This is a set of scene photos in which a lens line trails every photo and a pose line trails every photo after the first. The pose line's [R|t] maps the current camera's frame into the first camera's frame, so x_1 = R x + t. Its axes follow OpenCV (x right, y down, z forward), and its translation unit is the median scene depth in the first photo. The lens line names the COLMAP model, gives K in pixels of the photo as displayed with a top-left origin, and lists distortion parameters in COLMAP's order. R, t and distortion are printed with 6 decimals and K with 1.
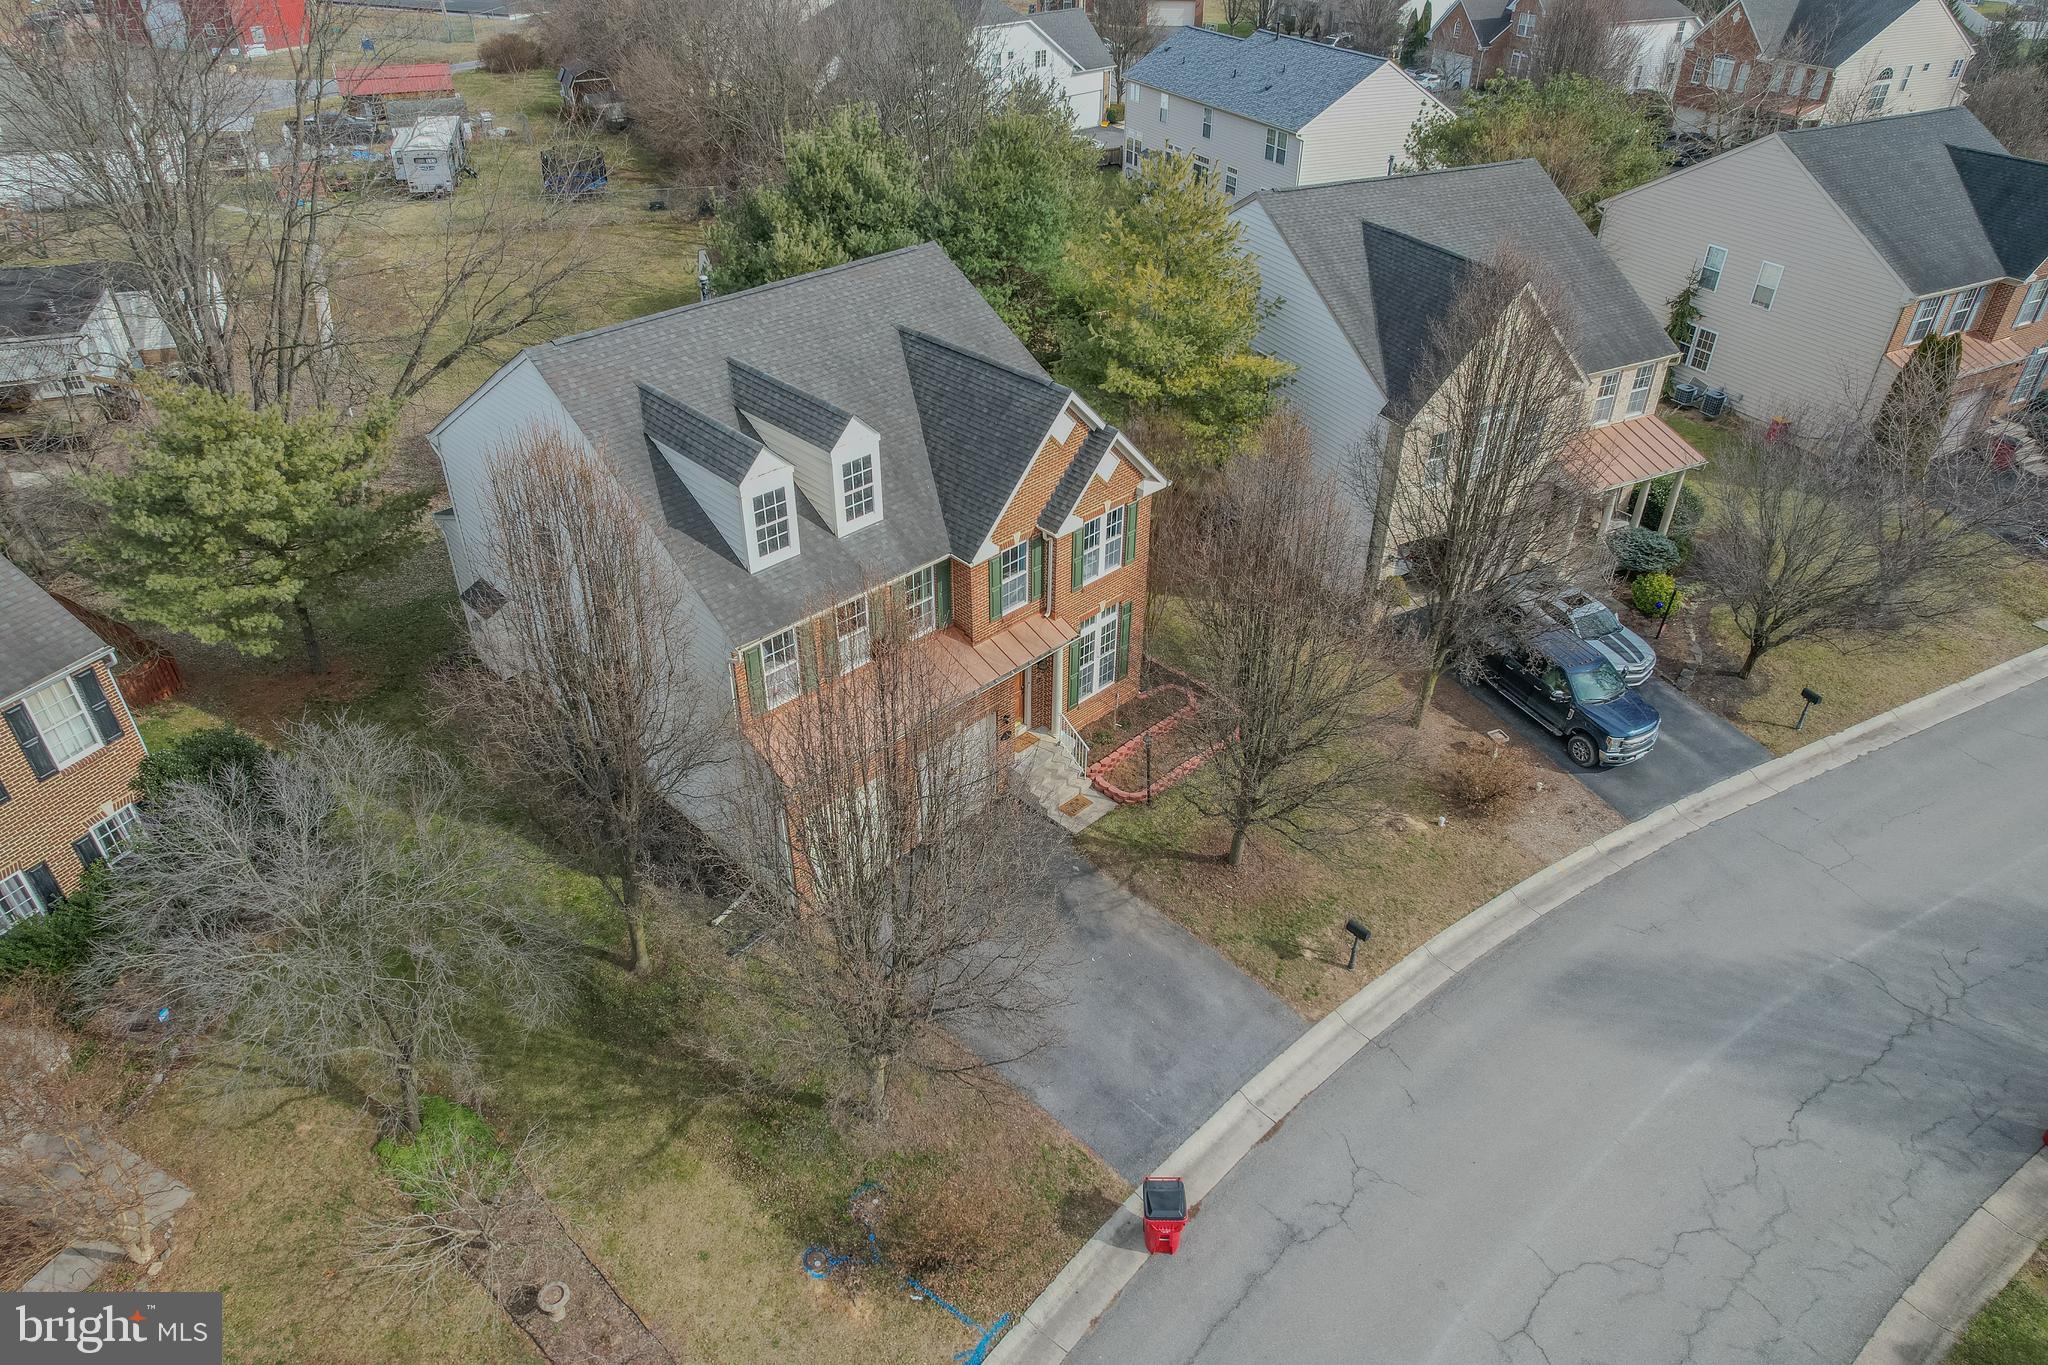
lens RADIAL K [[1291.4, 0, 1020.2], [0, 1291.4, 691.4], [0, 0, 1]] dist [-0.081891, 0.065699]
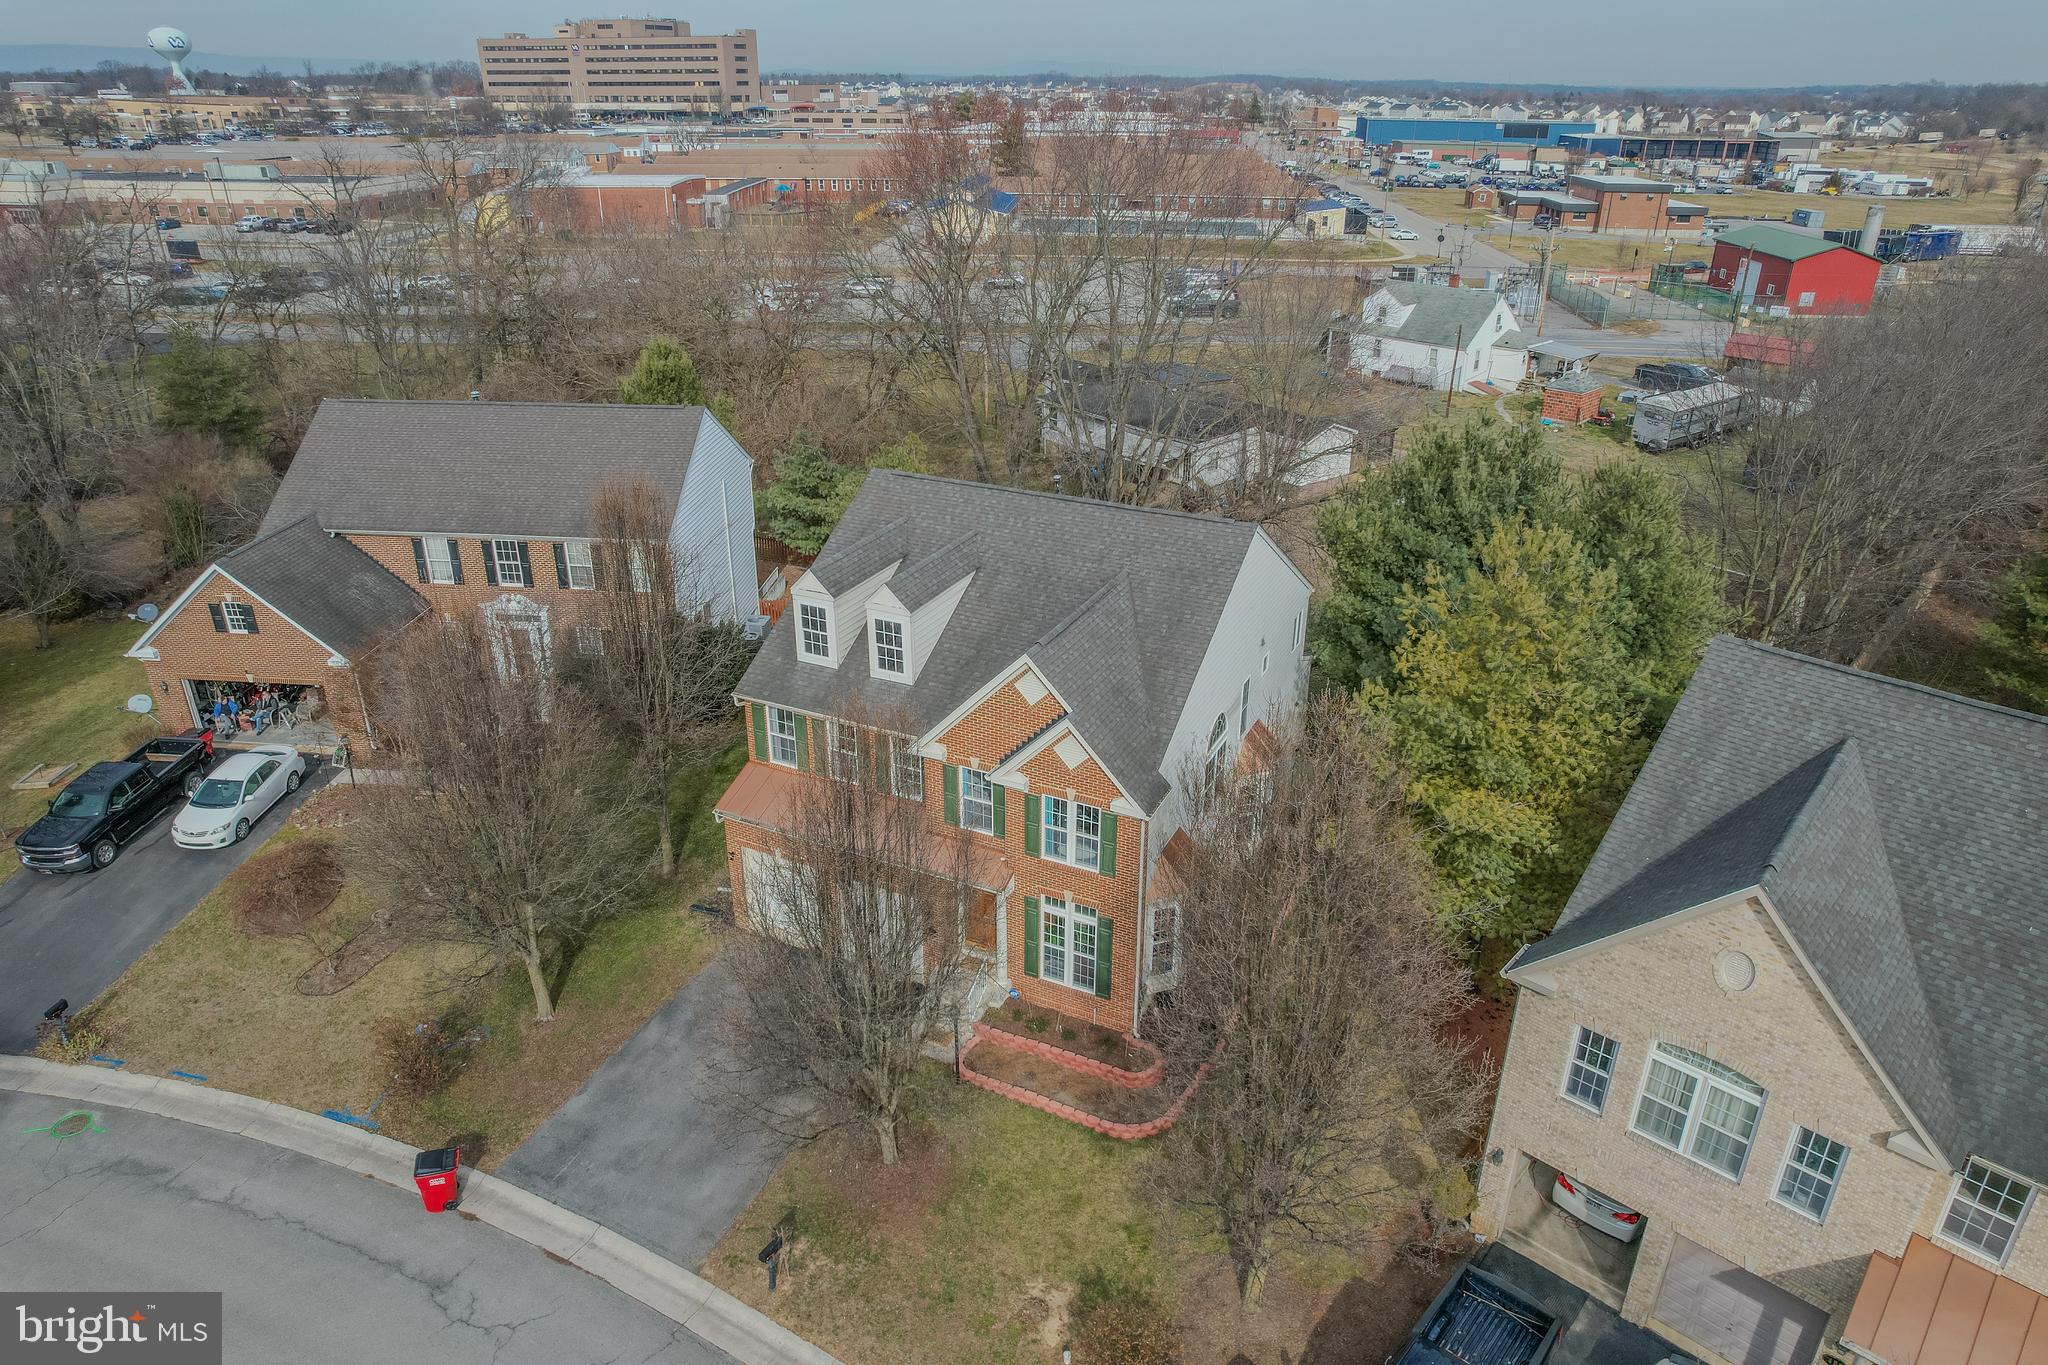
lens RADIAL K [[1291.4, 0, 1020.2], [0, 1291.4, 691.4], [0, 0, 1]] dist [-0.081891, 0.065699]
pose [[0.339492, 0.401664, -0.850536, 0.839271], [-0.539900, 0.823660, 0.173470, -0.353503], [0.770229, 0.400313, 0.496484, 0.474004]]
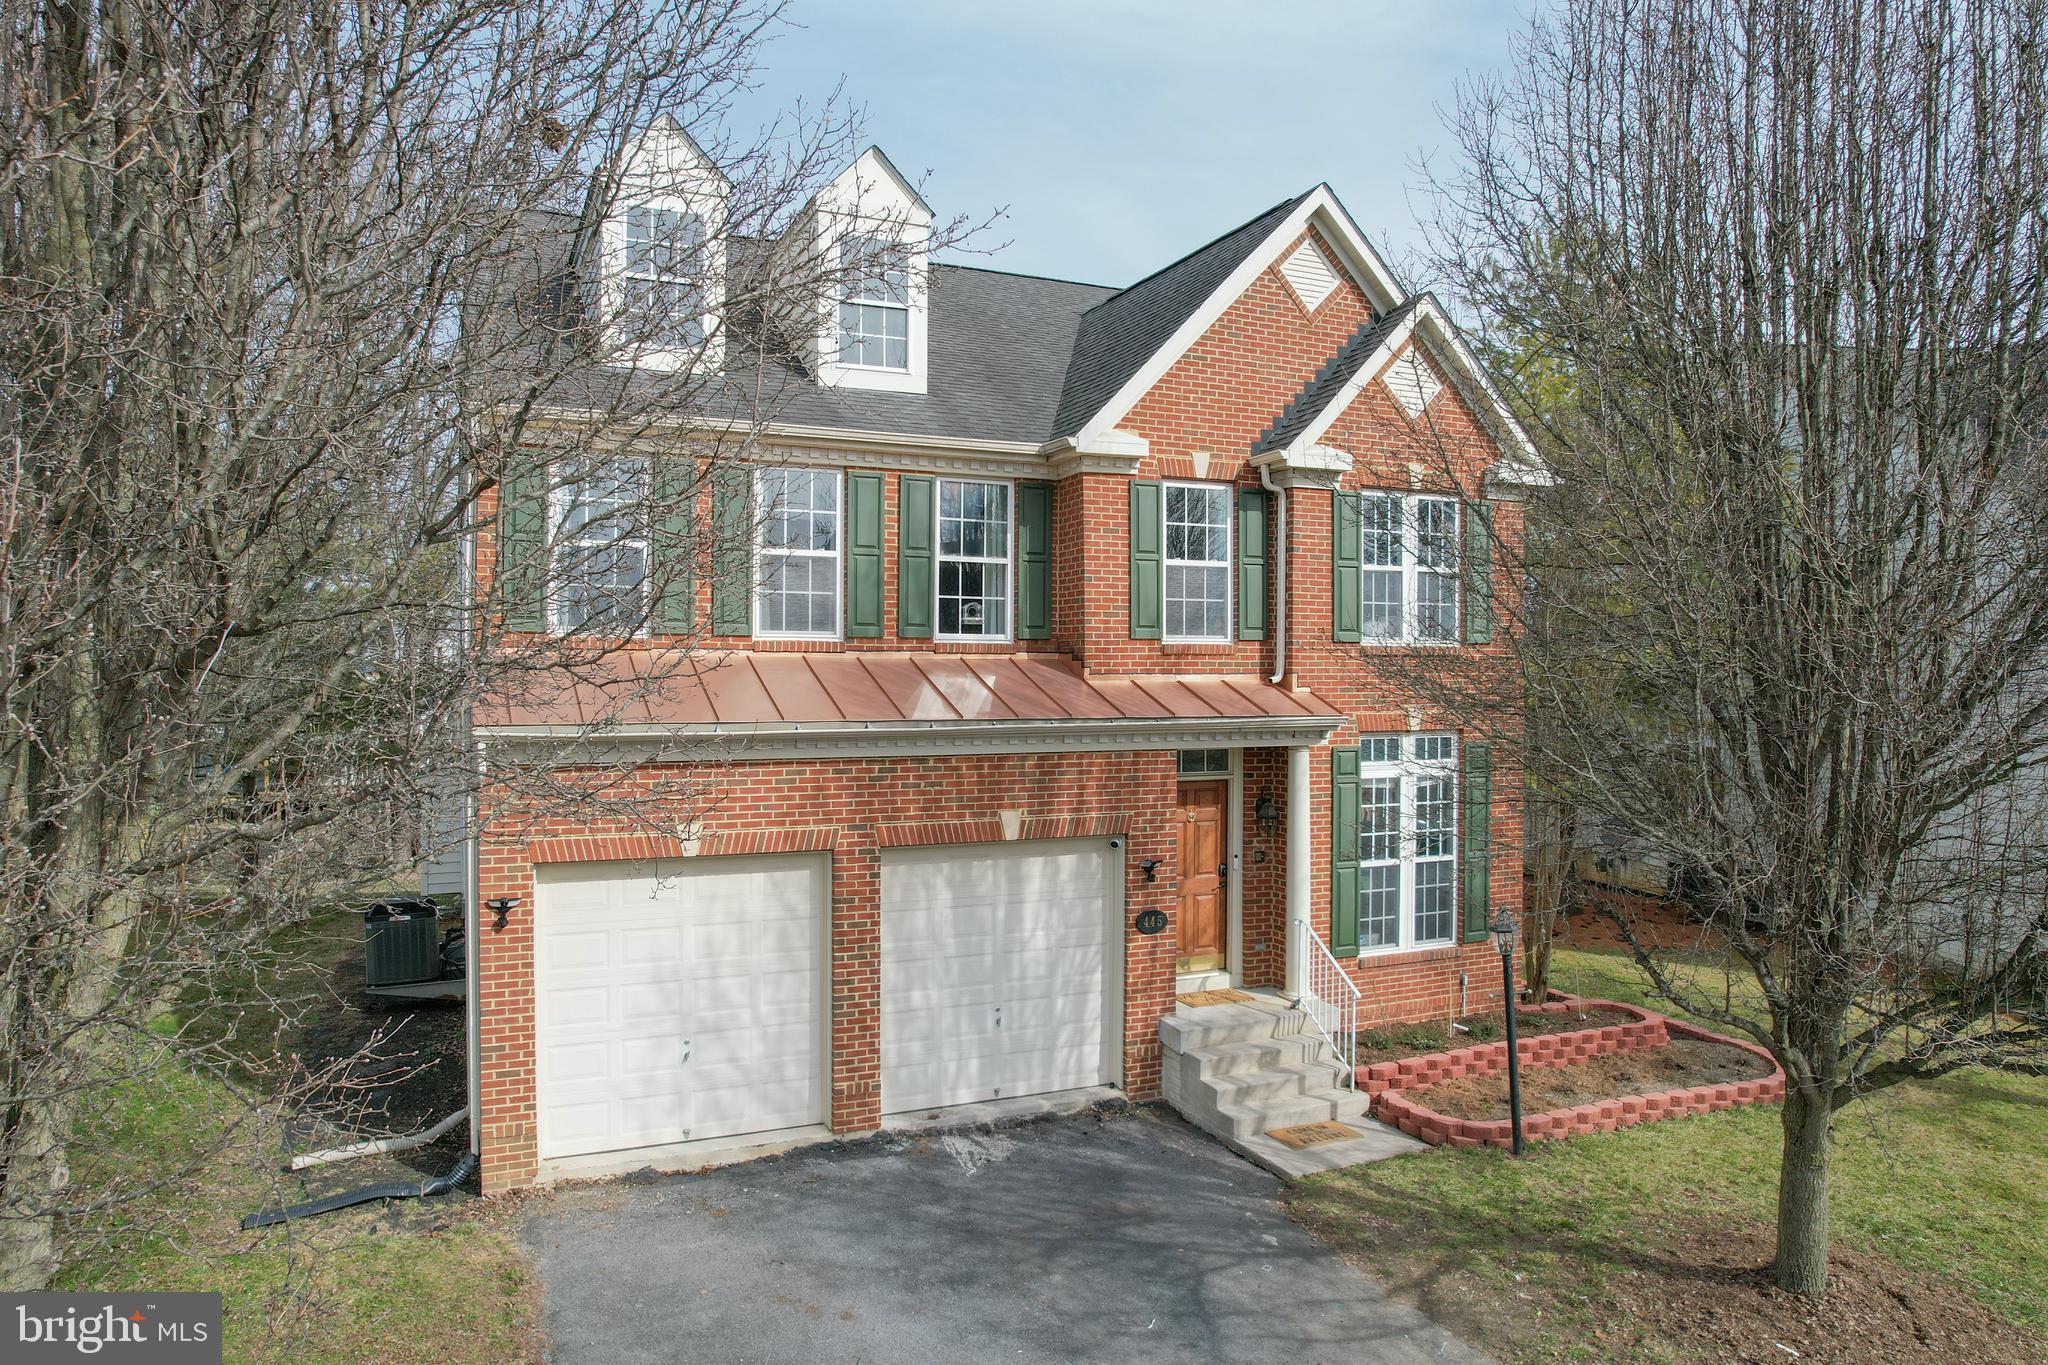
lens RADIAL K [[1291.4, 0, 1020.2], [0, 1291.4, 691.4], [0, 0, 1]] dist [-0.081891, 0.065699]
pose [[0.935449, 0.002211, -0.353453, 0.099440], [-0.200801, 0.826267, -0.526272, 0.206021], [0.290884, 0.563274, 0.773375, 0.639133]]
